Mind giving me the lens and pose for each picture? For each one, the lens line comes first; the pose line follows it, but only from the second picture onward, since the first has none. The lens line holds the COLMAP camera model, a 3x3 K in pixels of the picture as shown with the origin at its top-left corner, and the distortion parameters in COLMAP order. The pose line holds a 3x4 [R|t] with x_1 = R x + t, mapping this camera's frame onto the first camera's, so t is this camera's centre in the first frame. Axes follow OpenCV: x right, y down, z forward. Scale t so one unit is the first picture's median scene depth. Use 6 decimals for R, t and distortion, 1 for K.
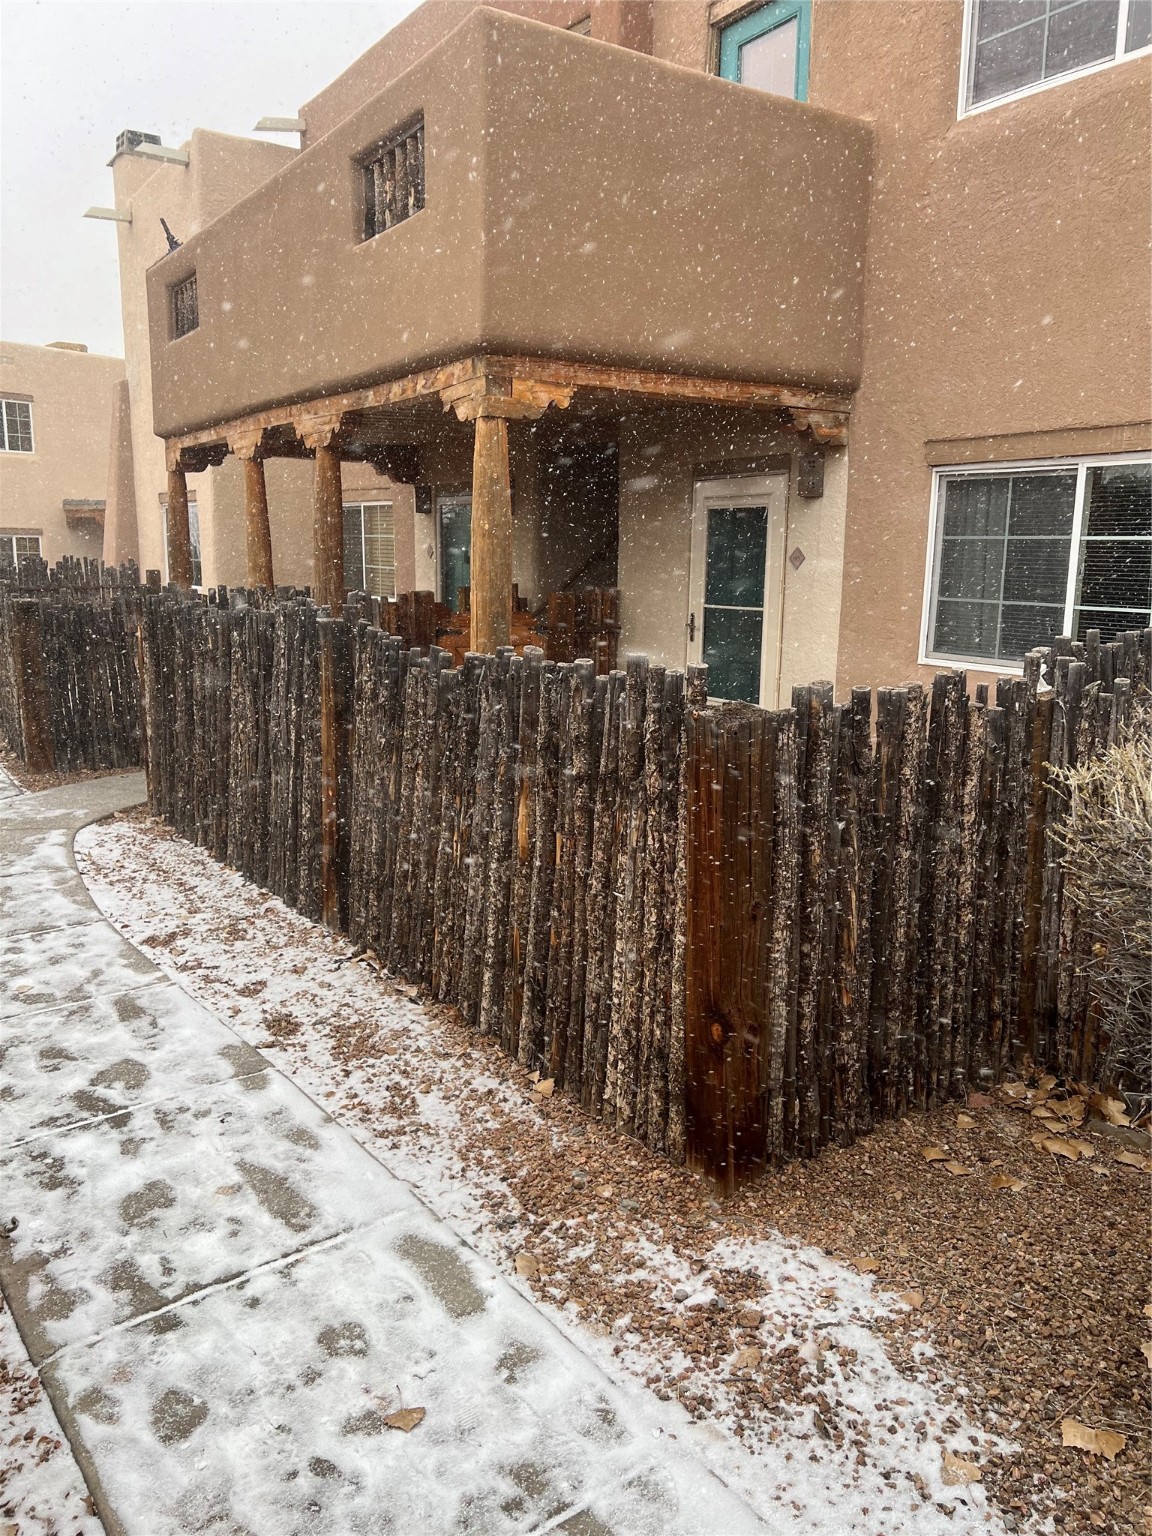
lens RADIAL K [[1156.2, 0, 570.5], [0, 1156.2, 774.1], [0, 0, 1]] dist [0.059508, -0.063307]
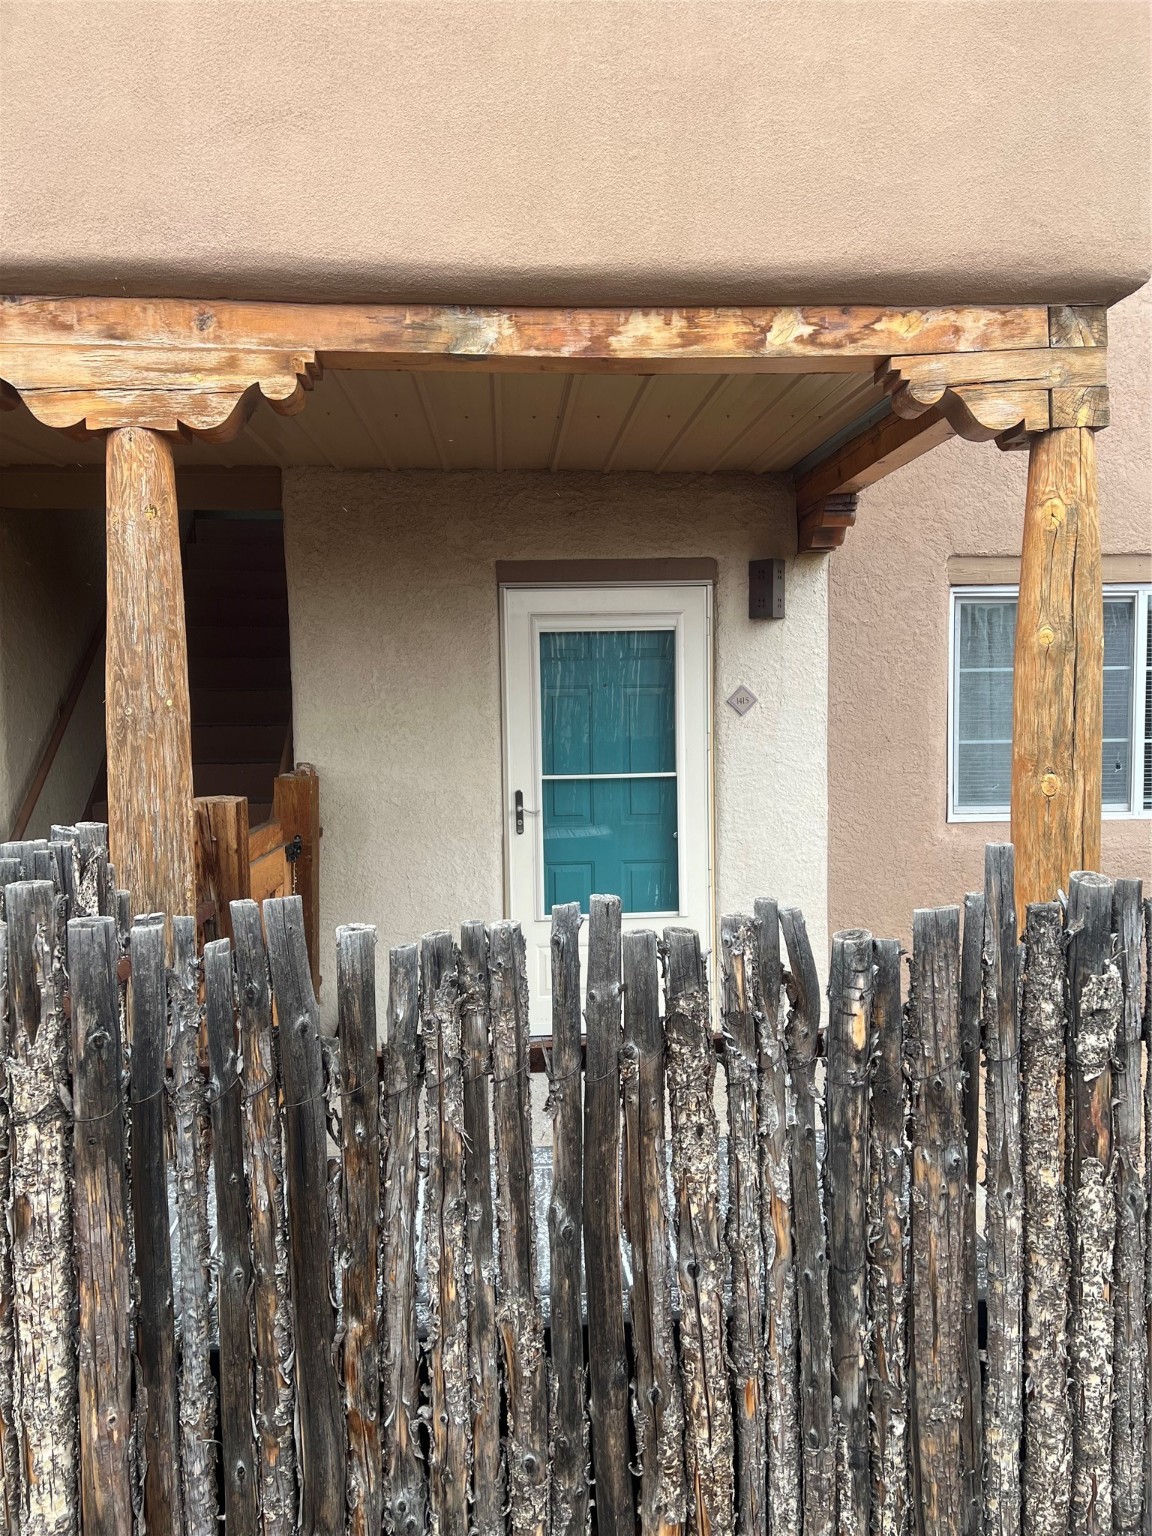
lens RADIAL K [[1156.2, 0, 573.7], [0, 1156.2, 782.0], [0, 0, 1]] dist [0.059508, -0.063307]
pose [[0.483455, -0.086877, 0.871047, -0.506037], [0.184864, 0.982753, -0.004586, -0.158973], [-0.855626, 0.163242, 0.491178, 0.778628]]
